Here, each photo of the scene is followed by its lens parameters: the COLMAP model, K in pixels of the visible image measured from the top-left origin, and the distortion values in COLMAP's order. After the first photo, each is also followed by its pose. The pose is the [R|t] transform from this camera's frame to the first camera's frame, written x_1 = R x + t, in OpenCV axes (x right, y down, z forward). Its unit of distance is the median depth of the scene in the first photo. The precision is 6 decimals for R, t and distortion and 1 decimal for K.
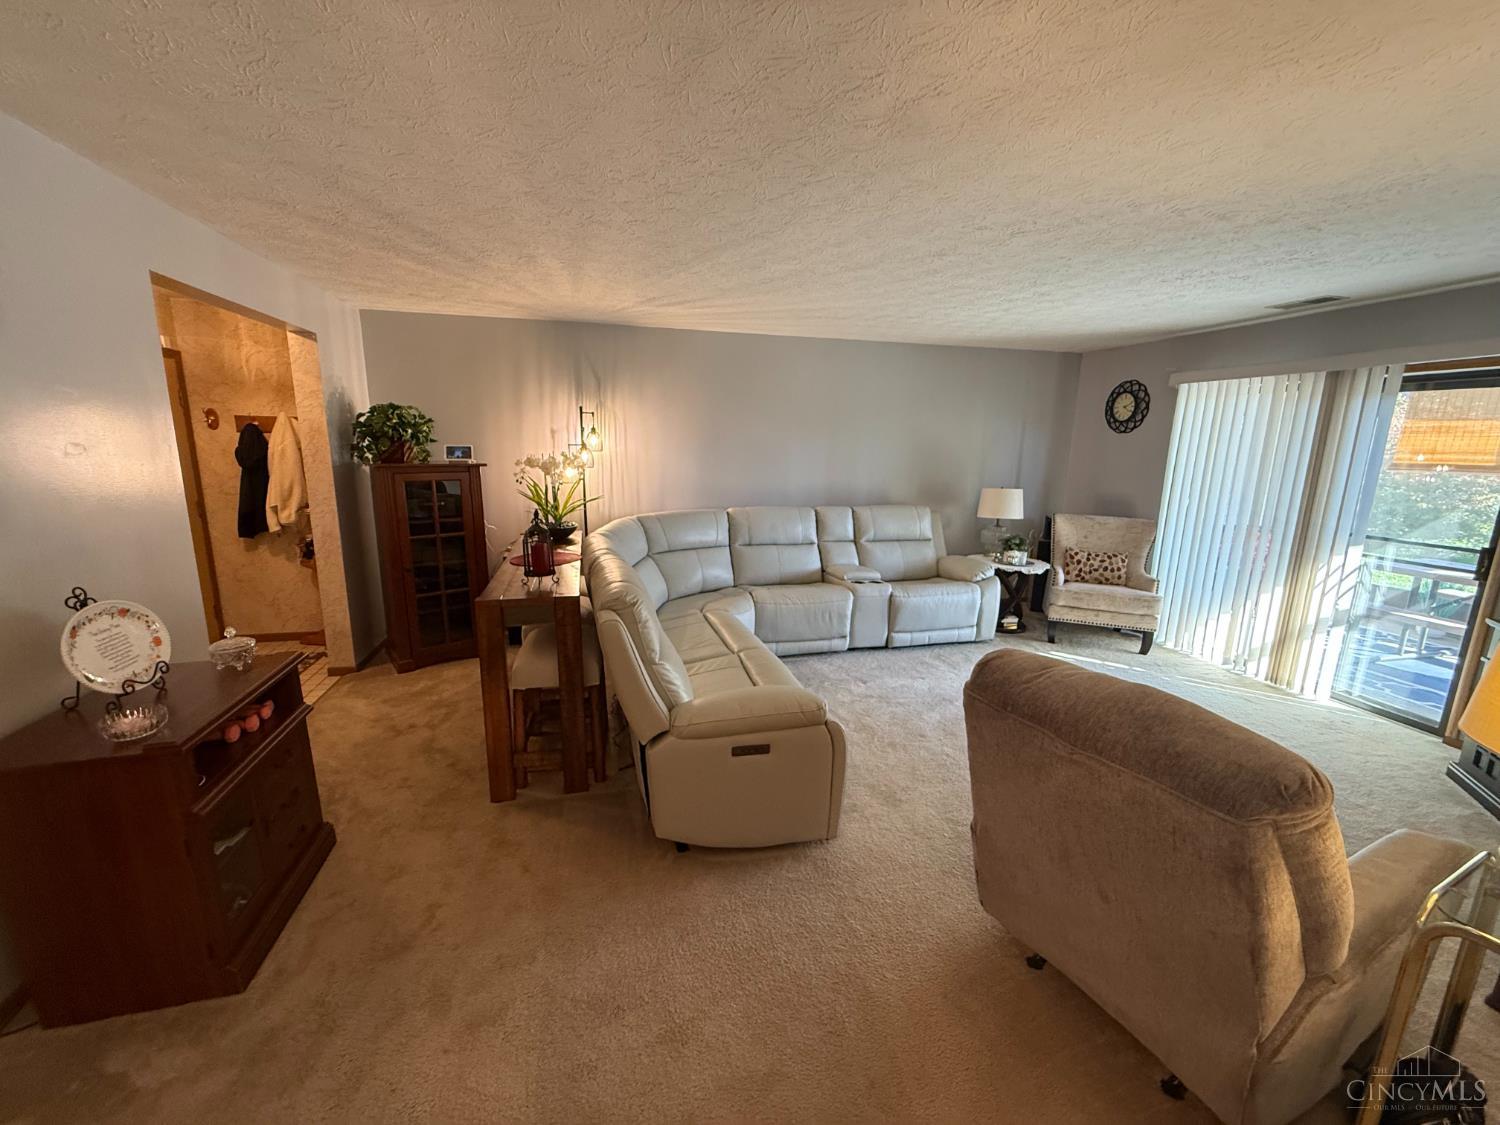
lens RADIAL K [[605.2, 0, 745.0], [0, 605.2, 561.5], [0, 0, 1]] dist [0.002639, -0.000506]
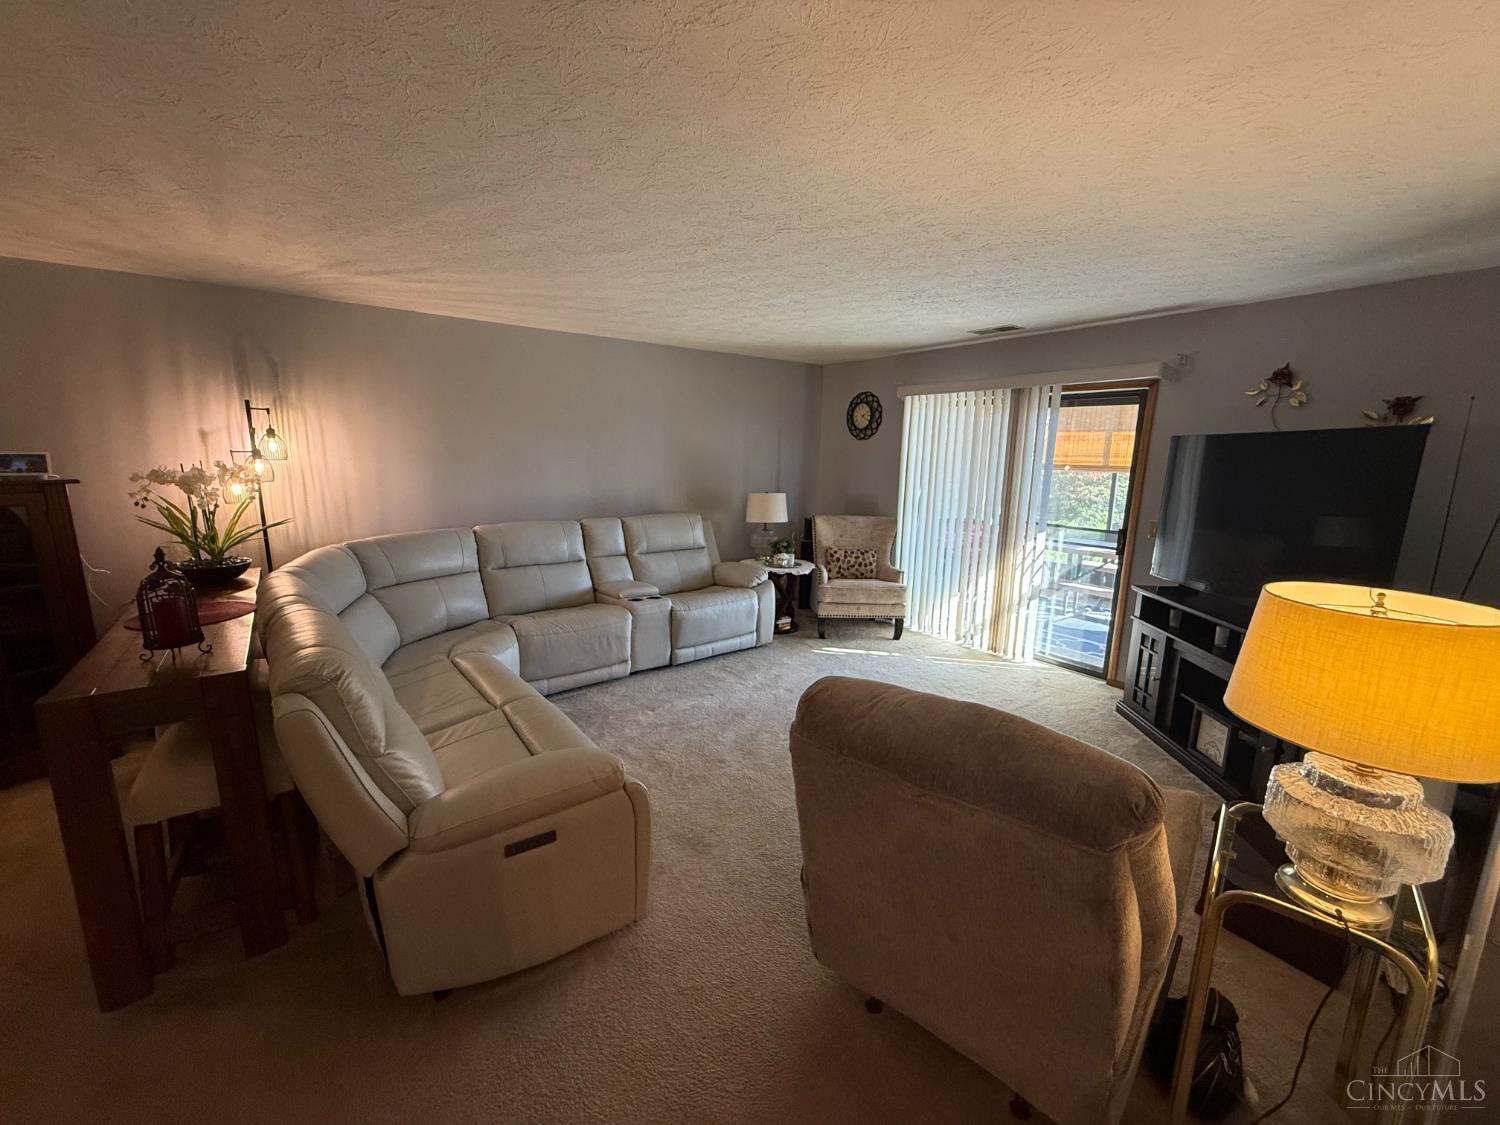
lens RADIAL K [[605.2, 0, 749.3], [0, 605.2, 561.8], [0, 0, 1]] dist [0.002639, -0.000506]
pose [[0.921164, -0.072846, 0.382297, -0.001677], [0.076572, 0.997049, 0.005481, -0.017377], [-0.381568, 0.024225, 0.924023, 0.095118]]
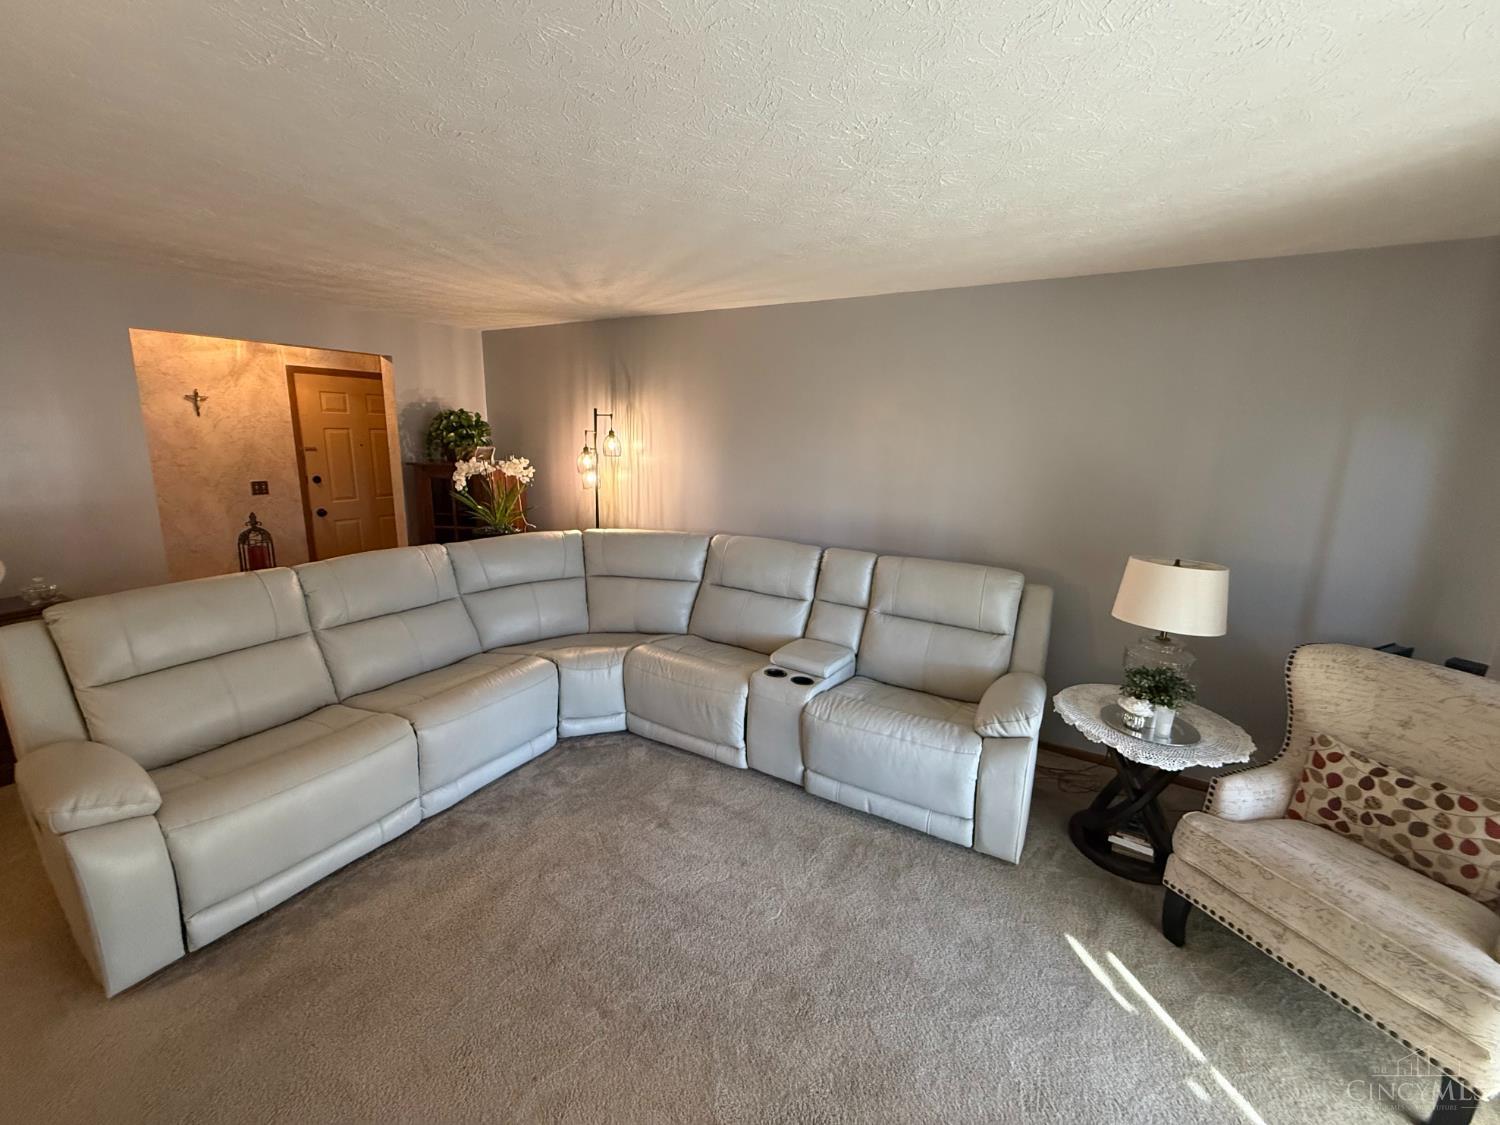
lens RADIAL K [[605.2, 0, 750.2], [0, 605.2, 557.4], [0, 0, 1]] dist [0.002639, -0.000506]
pose [[0.711728, 0.143039, -0.687738, 0.687889], [-0.150409, 0.987374, 0.049704, -0.132018], [0.686164, 0.068066, 0.724256, 0.593680]]
